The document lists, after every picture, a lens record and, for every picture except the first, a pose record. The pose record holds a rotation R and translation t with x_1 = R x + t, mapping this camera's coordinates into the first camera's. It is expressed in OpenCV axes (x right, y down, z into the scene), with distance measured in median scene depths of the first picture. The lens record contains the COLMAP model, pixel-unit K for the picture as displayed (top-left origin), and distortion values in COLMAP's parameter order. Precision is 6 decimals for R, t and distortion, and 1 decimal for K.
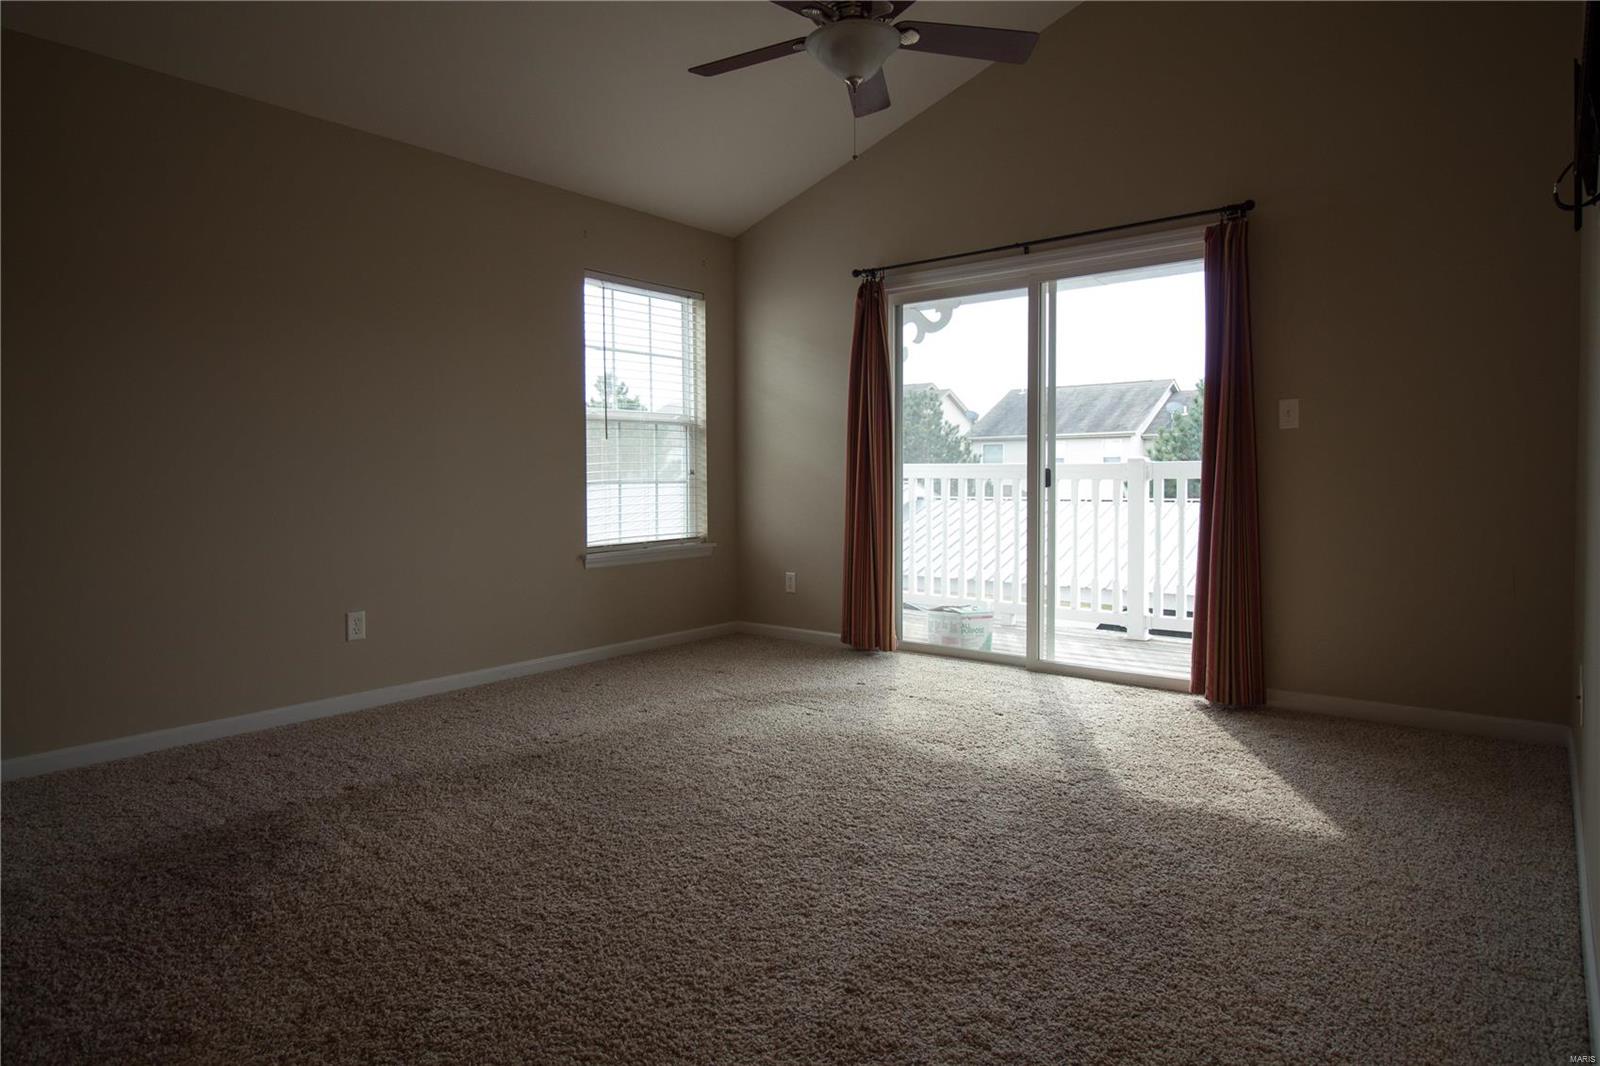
lens RADIAL K [[925.6, 0, 808.7], [0, 925.6, 502.2], [0, 0, 1]] dist [0.014249, -0.000727]
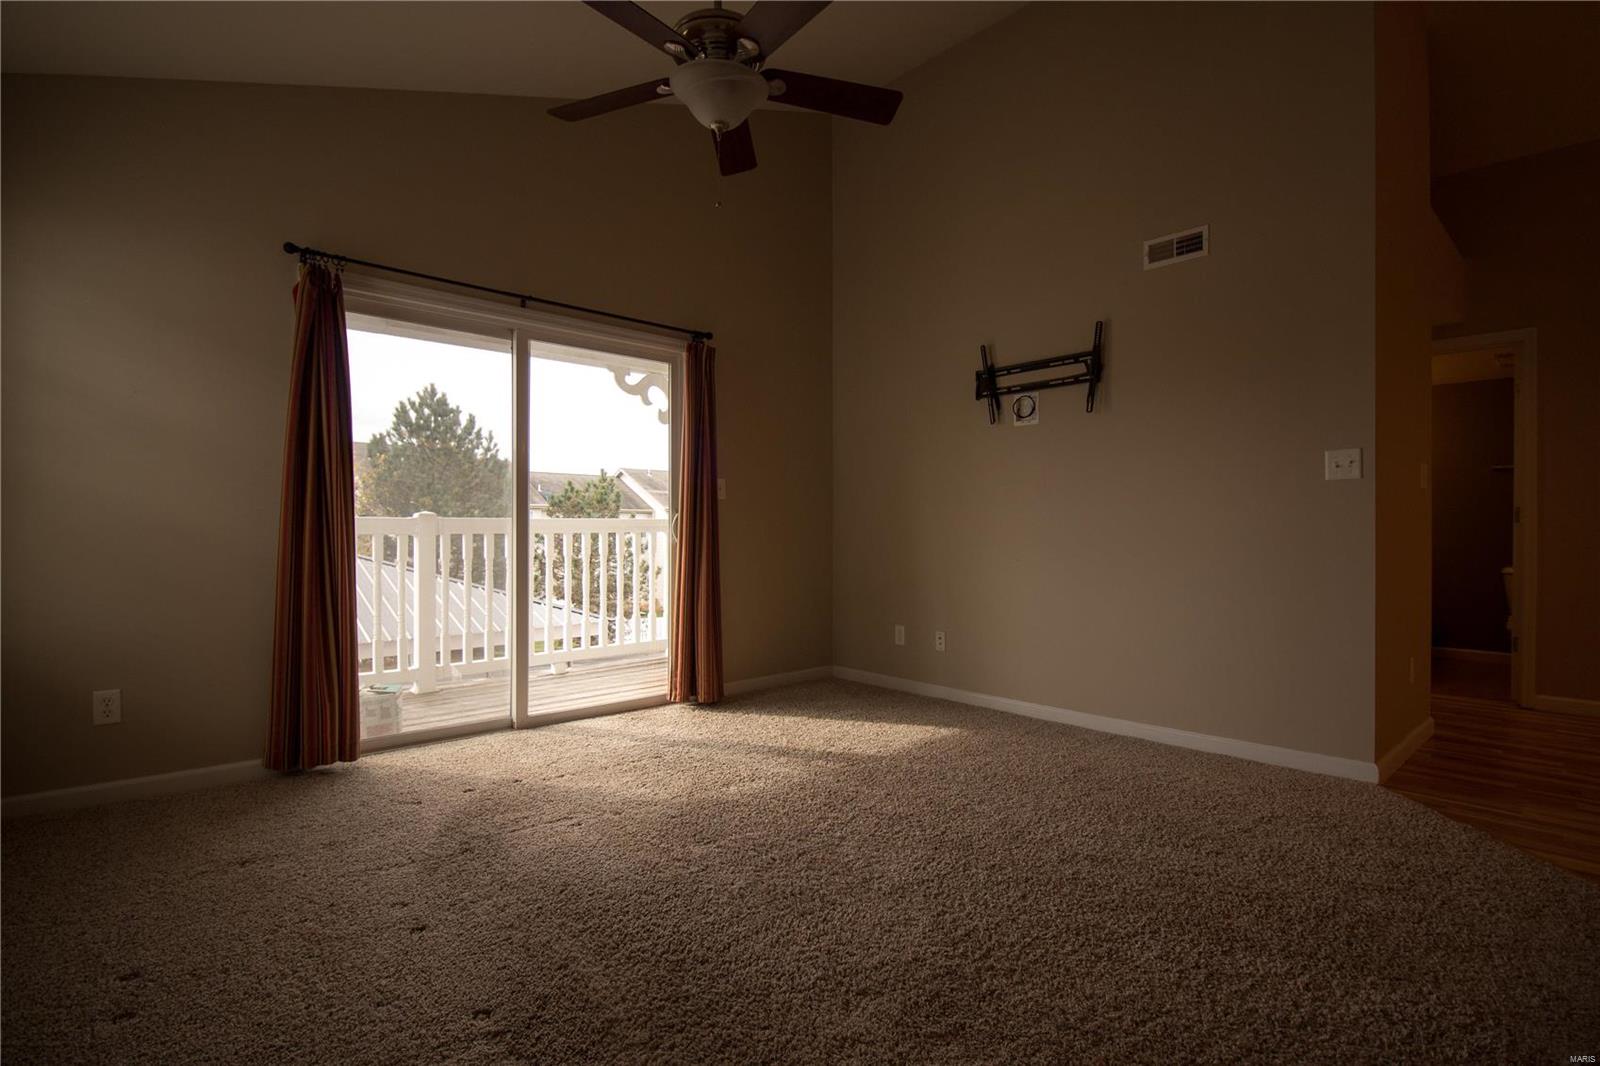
lens RADIAL K [[785.6, 0, 800.0], [0, 785.6, 533.0], [0, 0, 1]] dist [-0.000648, -0.014654]
pose [[0.141774, -0.003475, 0.989893, -0.503585], [0.022231, 0.999753, 0.000326, -0.018386], [-0.989649, 0.021960, 0.141817, 0.538887]]
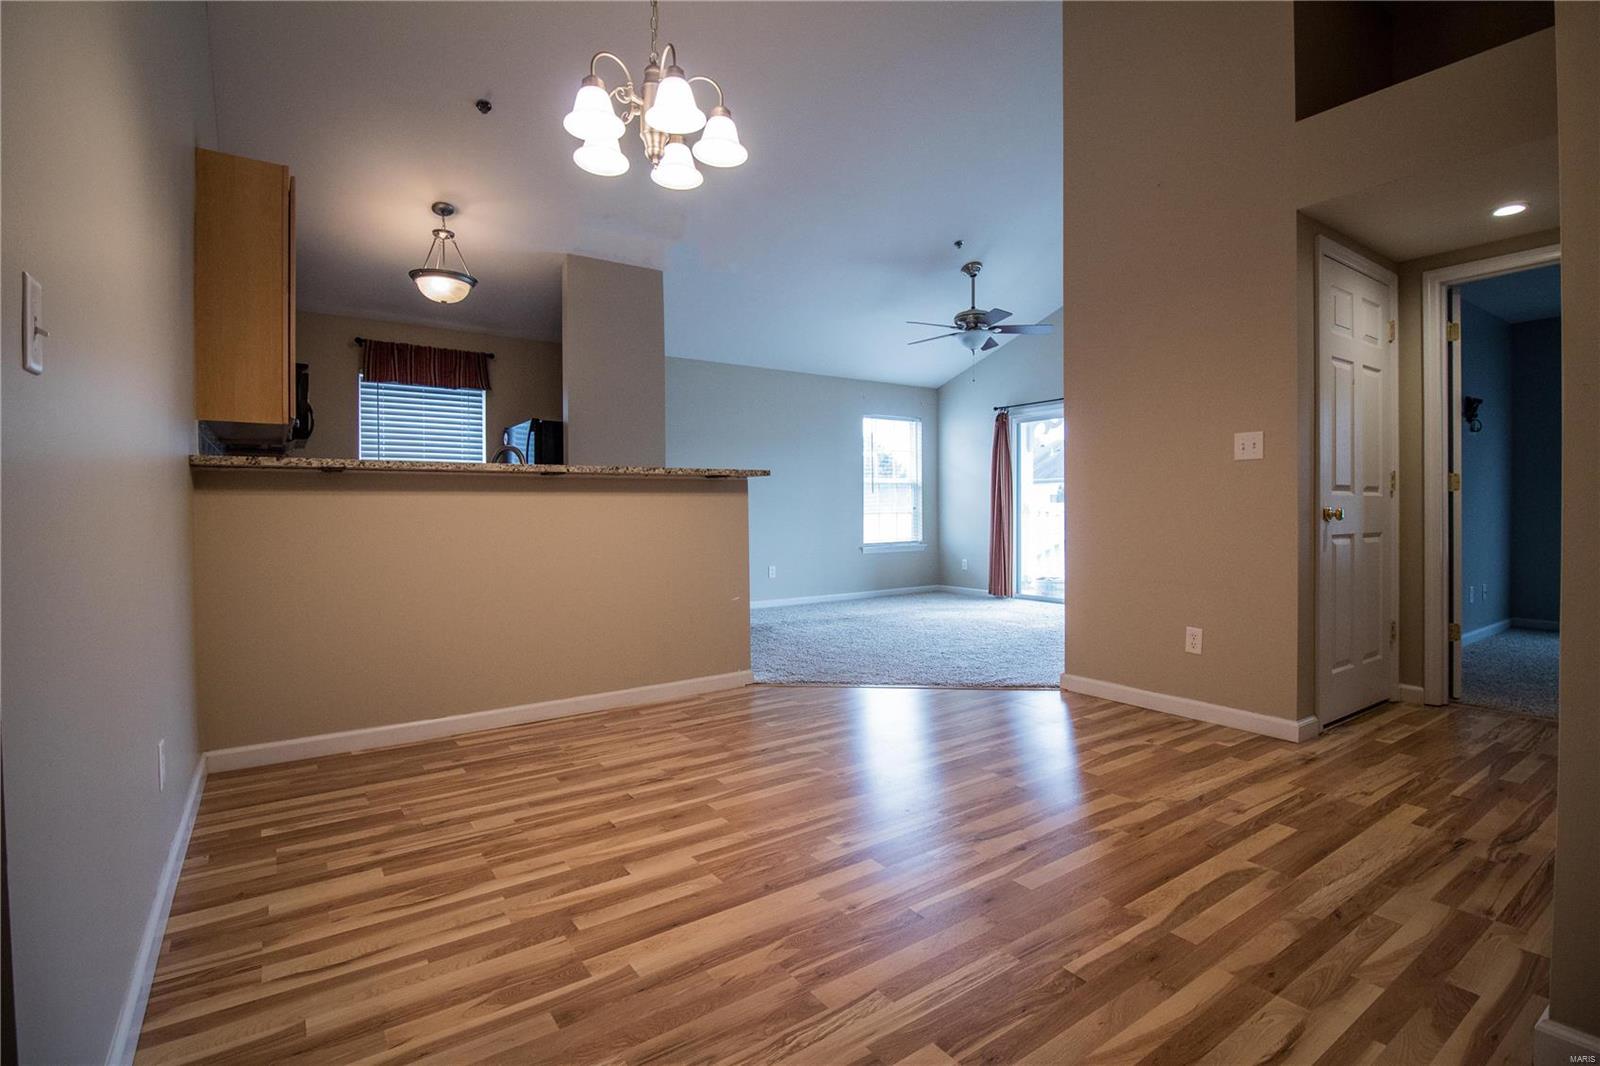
lens RADIAL K [[754.9, 0, 807.5], [0, 754.9, 520.7], [0, 0, 1]] dist [0.000071, -0.011284]
pose [[0.957334, 0.001541, -0.288981, 0.137116], [-0.006156, 0.999868, -0.015063, 0.022504], [0.288920, 0.016199, 0.957216, -0.692049]]
